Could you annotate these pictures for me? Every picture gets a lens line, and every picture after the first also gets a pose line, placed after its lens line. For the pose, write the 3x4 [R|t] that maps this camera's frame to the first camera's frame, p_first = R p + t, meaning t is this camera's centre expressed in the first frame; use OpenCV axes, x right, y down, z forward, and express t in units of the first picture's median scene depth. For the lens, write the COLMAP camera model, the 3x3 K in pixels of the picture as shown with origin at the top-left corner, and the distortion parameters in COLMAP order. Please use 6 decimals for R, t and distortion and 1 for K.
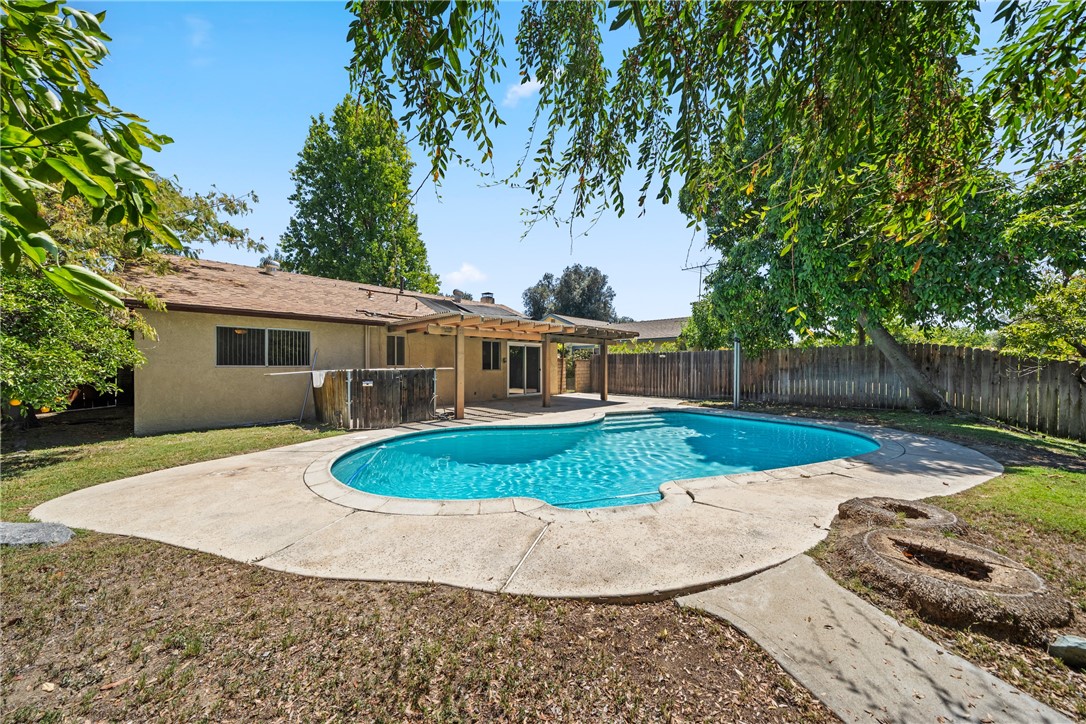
lens RADIAL K [[369.2, 0, 538.3], [0, 369.2, 367.6], [0, 0, 1]] dist [-0.002513, 0.000208]
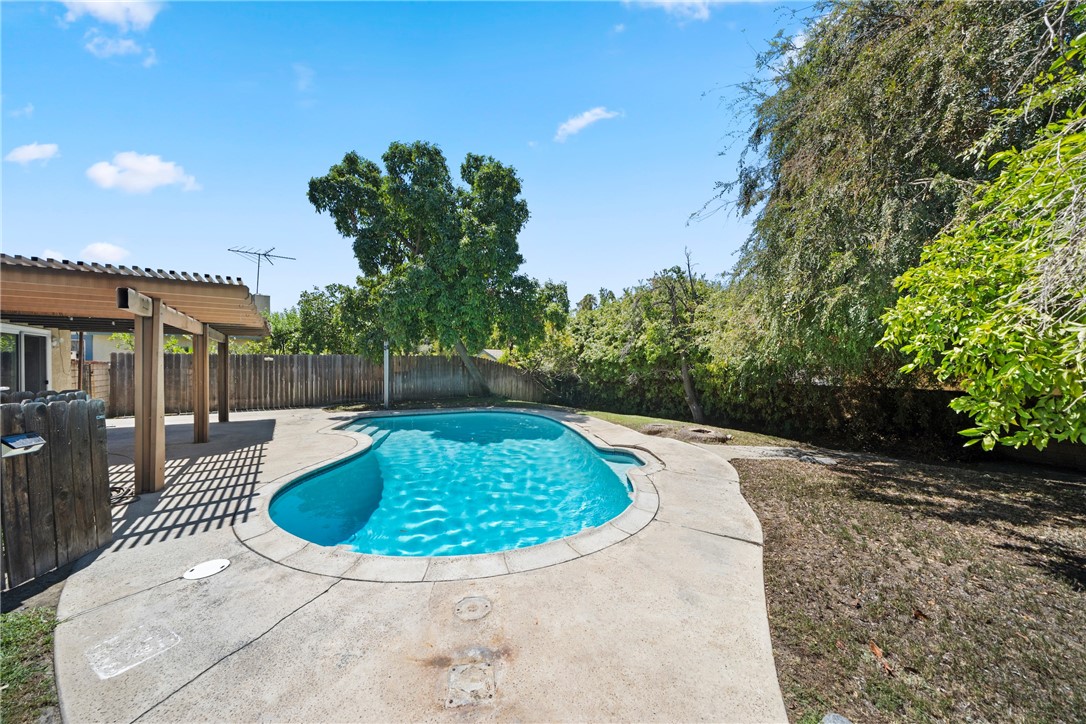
lens RADIAL K [[369.2, 0, 540.6], [0, 369.2, 363.5], [0, 0, 1]] dist [-0.002513, 0.000208]
pose [[0.190798, 0.005501, 0.981614, -0.410566], [0.003809, 0.999973, -0.006344, -0.014702], [-0.981622, 0.004949, 0.190772, 0.286399]]
